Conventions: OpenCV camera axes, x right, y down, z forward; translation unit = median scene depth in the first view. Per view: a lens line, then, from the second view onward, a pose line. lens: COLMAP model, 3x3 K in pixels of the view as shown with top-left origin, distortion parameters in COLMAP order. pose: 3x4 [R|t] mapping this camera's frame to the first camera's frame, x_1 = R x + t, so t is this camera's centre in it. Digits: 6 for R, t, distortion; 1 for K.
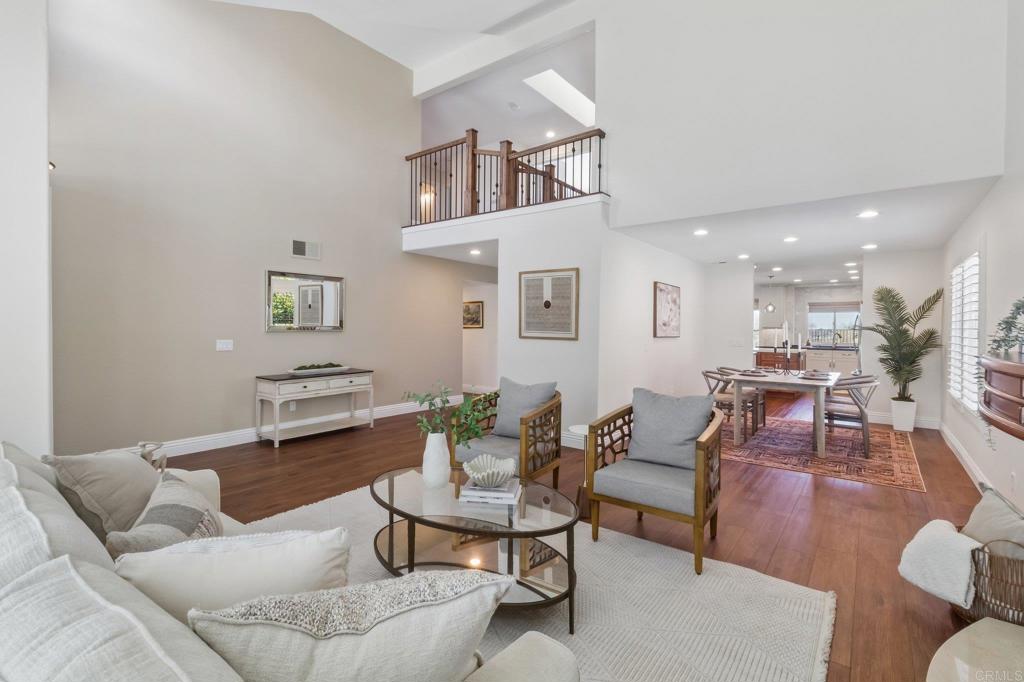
lens RADIAL K [[471.5, 0, 507.2], [0, 471.5, 330.4], [0, 0, 1]] dist [0.001984, 0.000782]
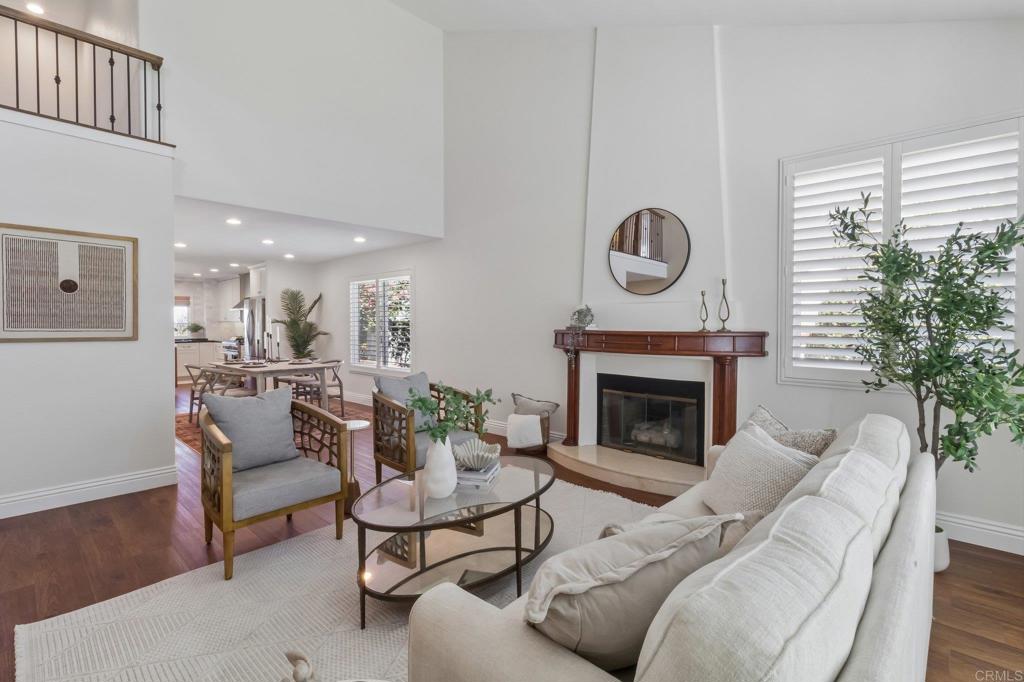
lens RADIAL K [[471.5, 0, 507.2], [0, 471.5, 330.4], [0, 0, 1]] dist [0.001984, 0.000782]
pose [[0.091361, -0.023888, 0.995531, -0.492536], [0.006783, 0.999704, 0.023365, -0.006502], [-0.995795, 0.004618, 0.091496, 0.364214]]
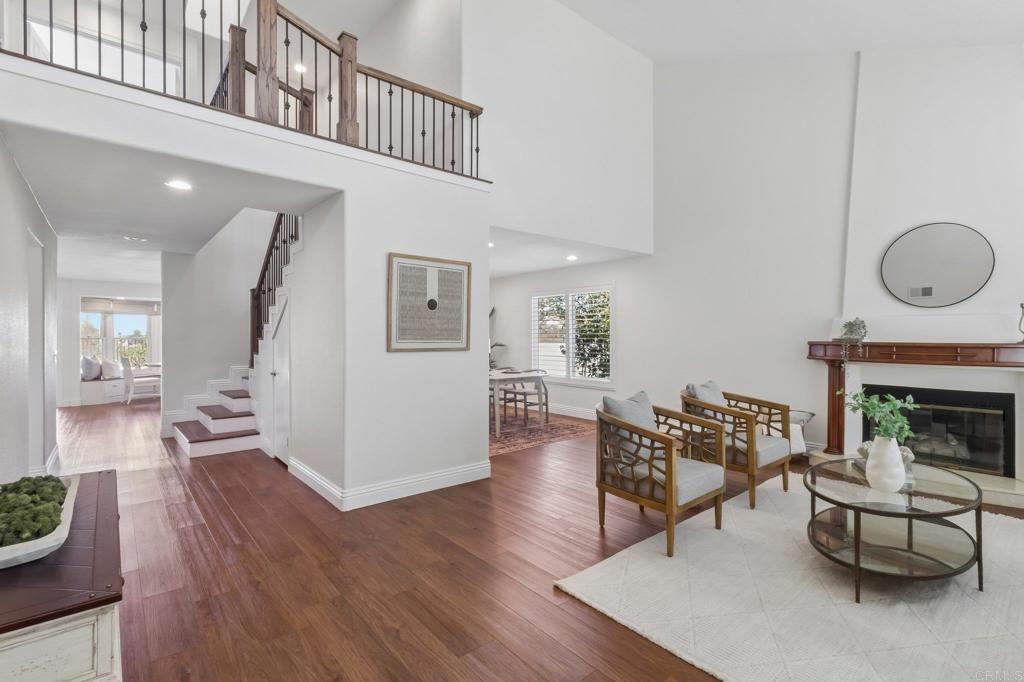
lens RADIAL K [[471.5, 0, 507.2], [0, 471.5, 330.4], [0, 0, 1]] dist [0.001984, 0.000782]
pose [[0.208591, -0.000887, 0.978003, -0.622361], [0.008835, 0.999960, -0.000977, -0.012201], [-0.977963, 0.008844, 0.208590, 0.734286]]
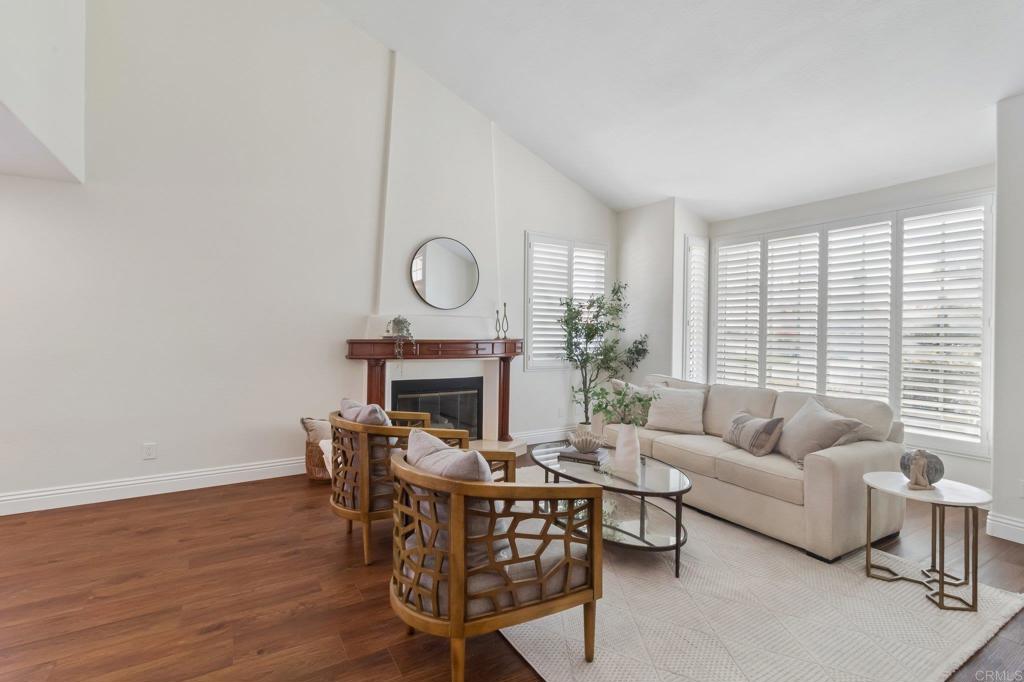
lens RADIAL K [[471.5, 0, 507.2], [0, 471.5, 330.4], [0, 0, 1]] dist [0.001984, 0.000782]
pose [[-0.930475, -0.020885, 0.365759, -0.160072], [-0.019869, 0.999781, 0.006540, -0.012560], [-0.365816, -0.001182, -0.930687, 1.016175]]
